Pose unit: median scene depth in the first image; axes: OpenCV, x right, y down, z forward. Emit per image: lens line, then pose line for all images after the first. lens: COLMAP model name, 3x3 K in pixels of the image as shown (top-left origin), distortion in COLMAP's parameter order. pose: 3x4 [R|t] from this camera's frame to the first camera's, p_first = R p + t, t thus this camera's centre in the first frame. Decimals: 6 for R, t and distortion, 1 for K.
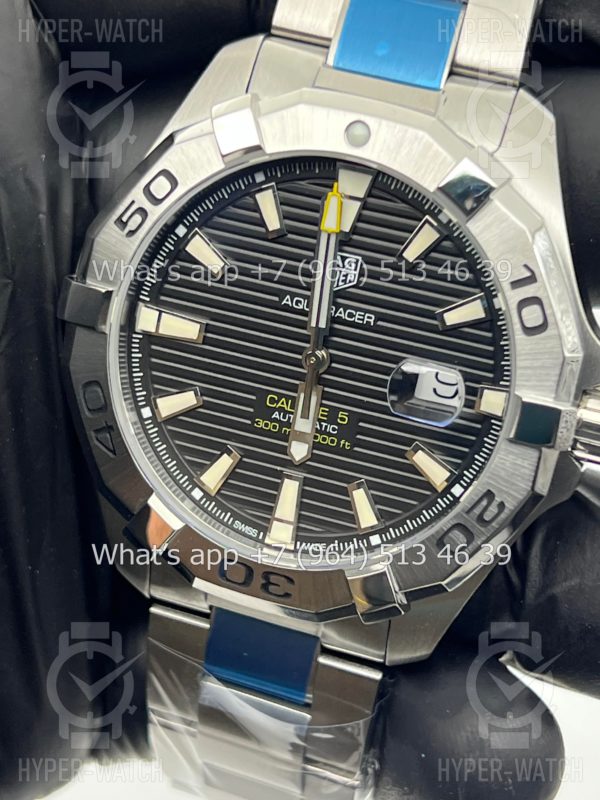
lens RADIAL K [[1862.3, 0, 299.0], [0, 1862.3, 401.8], [0, 0, 1]] dist [0.203666, 0.000000]
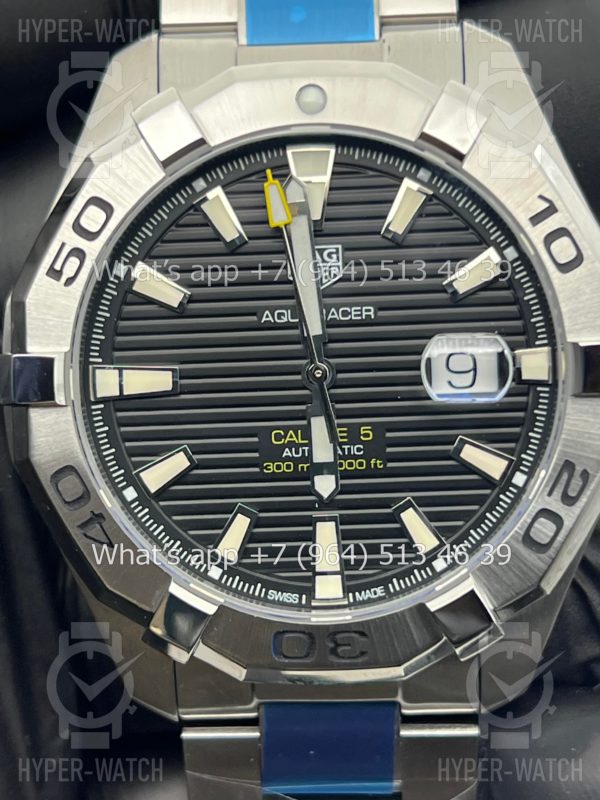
lens RADIAL K [[1862.3, 0, 297.8], [0, 1862.3, 393.3], [0, 0, 1]] dist [0.203666, 0.000000]
pose [[0.946555, -0.236550, 0.219267, -0.187757], [0.265605, 0.957343, -0.113787, 0.079397], [-0.182997, 0.165944, 0.969007, 0.180775]]
